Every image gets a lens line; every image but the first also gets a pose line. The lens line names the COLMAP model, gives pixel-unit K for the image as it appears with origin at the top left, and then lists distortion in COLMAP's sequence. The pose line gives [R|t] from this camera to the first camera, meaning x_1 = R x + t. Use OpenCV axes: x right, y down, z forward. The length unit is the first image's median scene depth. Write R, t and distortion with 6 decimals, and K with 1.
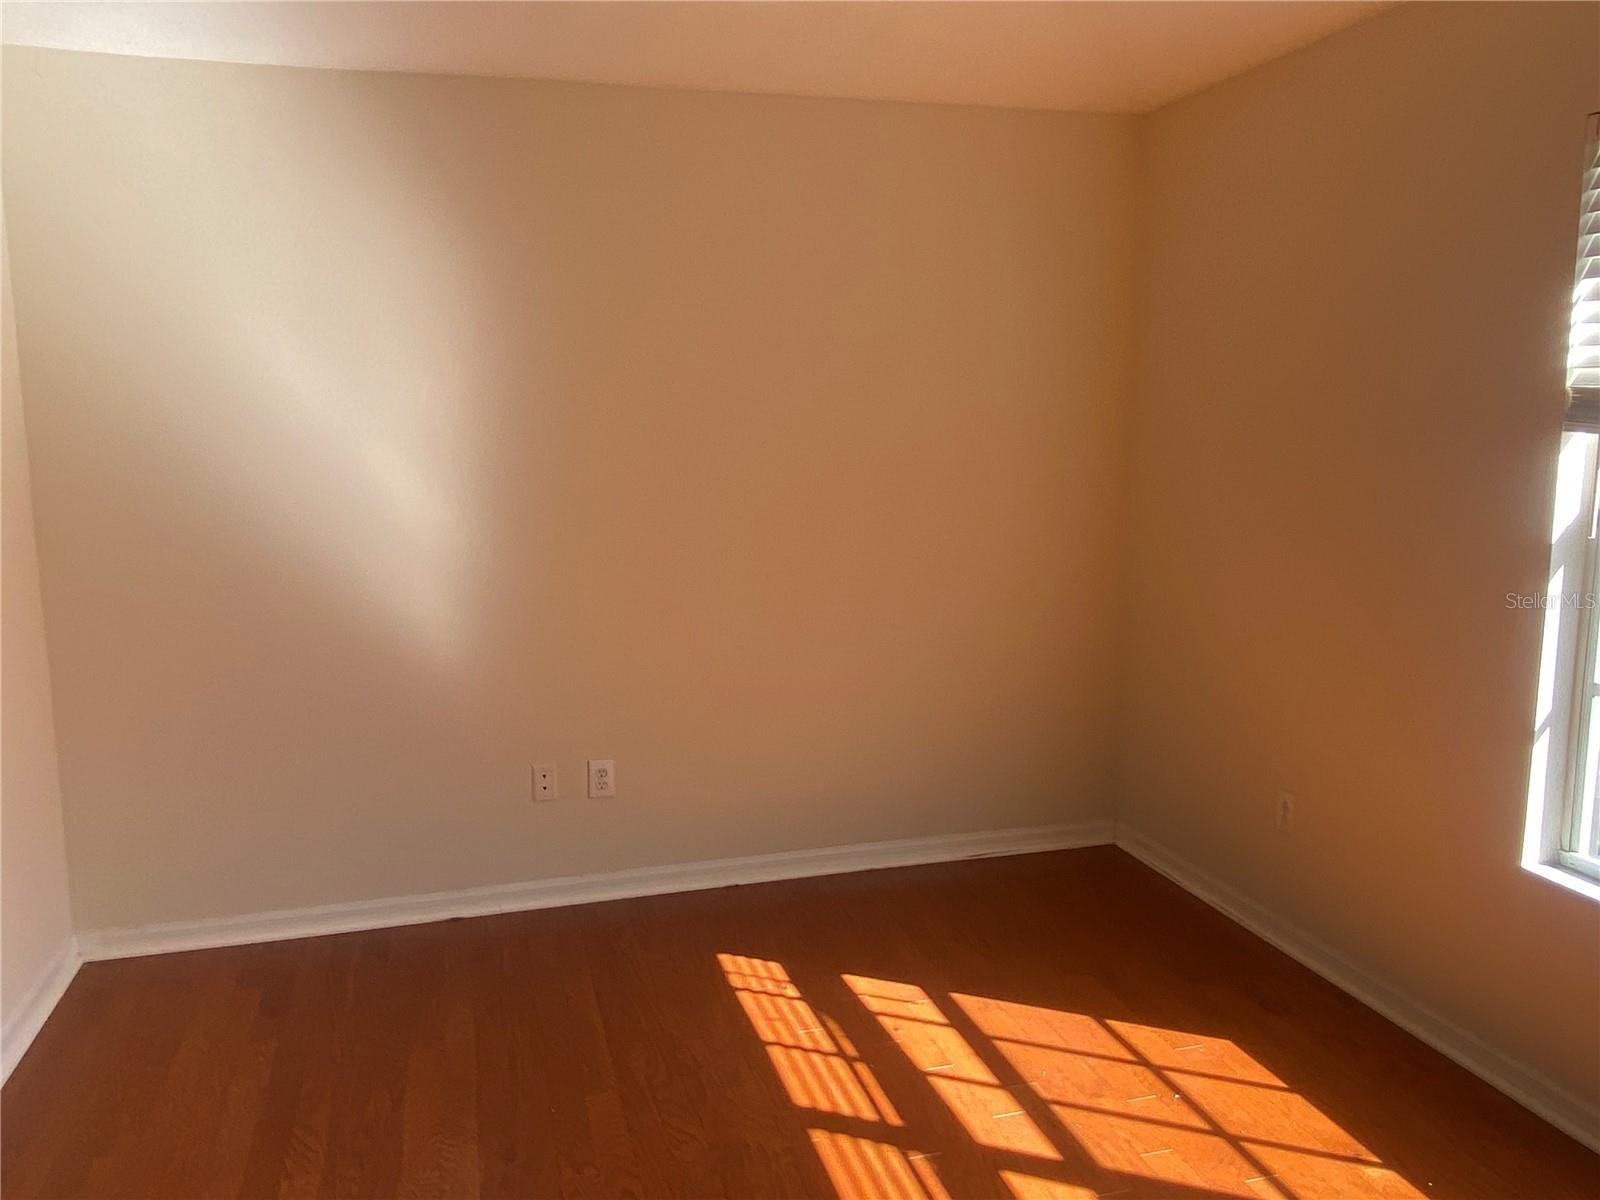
lens RADIAL K [[1209.0, 0, 807.6], [0, 1209.0, 602.8], [0, 0, 1]] dist [0.083342, -0.111585]
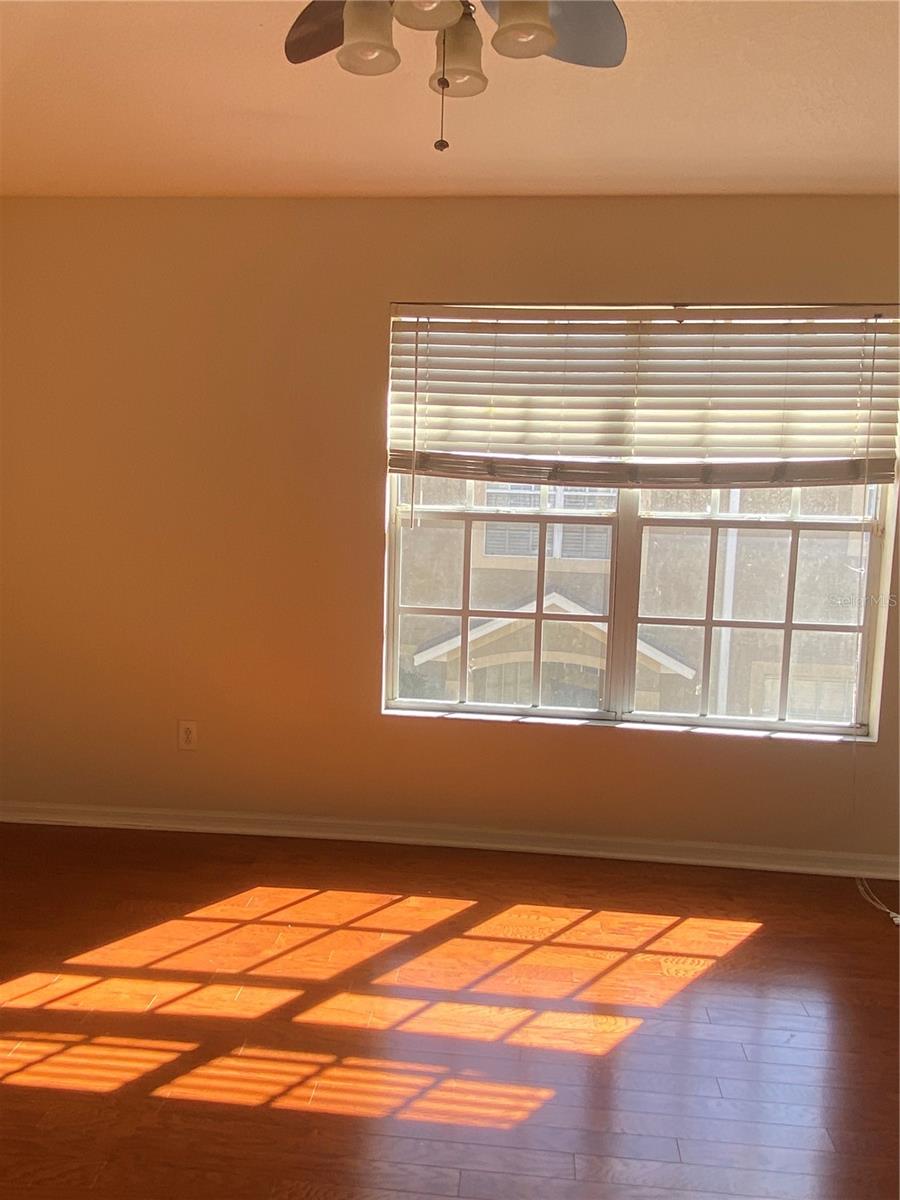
lens RADIAL K [[906.7, 0, 443.0], [0, 906.7, 594.2], [0, 0, 1]] dist [0.083342, -0.111585]
pose [[0.388250, -0.115047, 0.914345, -0.580951], [0.117429, 0.990265, 0.074736, -0.047690], [-0.914042, 0.078355, 0.397980, 0.373047]]
